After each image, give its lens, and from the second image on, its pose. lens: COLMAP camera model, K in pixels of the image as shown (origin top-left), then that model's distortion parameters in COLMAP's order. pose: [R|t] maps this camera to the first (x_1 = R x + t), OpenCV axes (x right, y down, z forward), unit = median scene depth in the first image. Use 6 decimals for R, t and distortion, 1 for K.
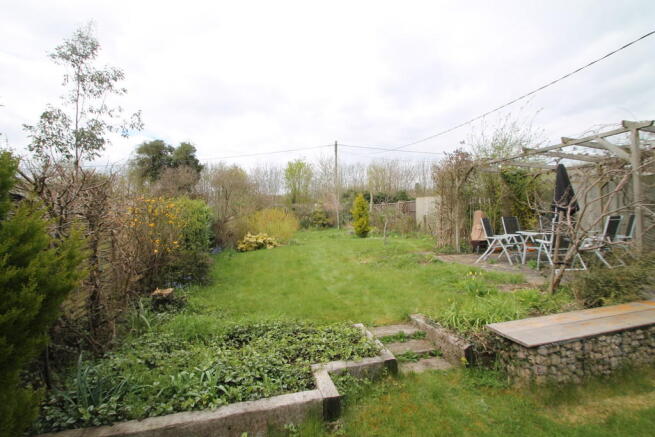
lens RADIAL K [[303.8, 0, 328.5], [0, 303.8, 216.4], [0, 0, 1]] dist [-0.000356, -0.000042]
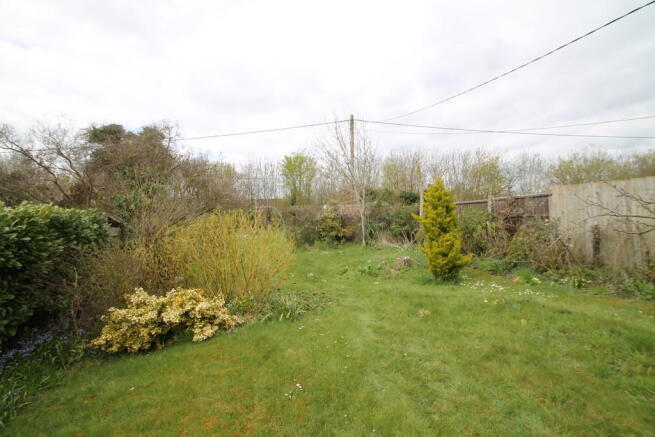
lens RADIAL K [[303.8, 0, 326.6], [0, 303.8, 219.0], [0, 0, 1]] dist [-0.000356, -0.000042]
pose [[0.999896, -0.007709, -0.012207, -0.026339], [0.007662, 0.999963, -0.003895, -0.007954], [0.012237, 0.003801, 0.999918, 0.305993]]
